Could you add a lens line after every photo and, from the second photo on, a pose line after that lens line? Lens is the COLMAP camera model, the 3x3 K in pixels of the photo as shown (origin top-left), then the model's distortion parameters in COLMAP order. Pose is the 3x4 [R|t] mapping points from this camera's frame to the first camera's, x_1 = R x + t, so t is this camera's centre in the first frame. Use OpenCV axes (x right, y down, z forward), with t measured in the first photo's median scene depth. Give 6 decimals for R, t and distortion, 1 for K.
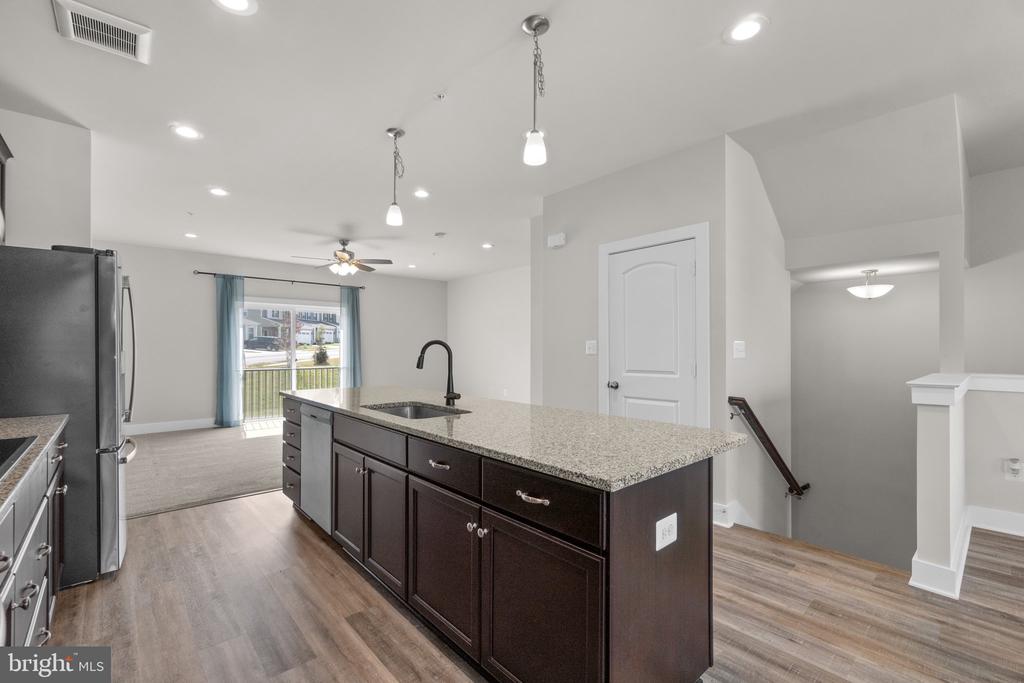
lens RADIAL K [[439.2, 0, 508.9], [0, 439.2, 346.4], [0, 0, 1]] dist [0.000102, 0.000041]
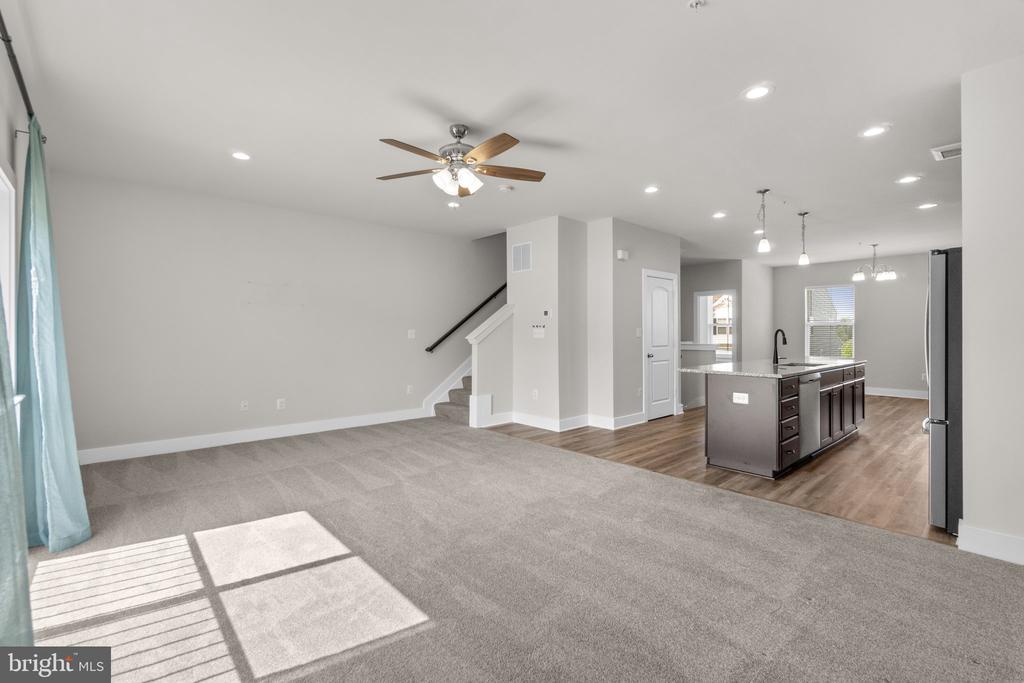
lens RADIAL K [[454.9, 0, 510.0], [0, 454.9, 335.7], [0, 0, 1]] dist [-0.002044, 0.000195]
pose [[0.006766, -0.005540, 0.999962, -0.914382], [-0.000988, 0.999984, 0.005547, 0.003312], [-0.999977, -0.001025, 0.006760, 0.928902]]
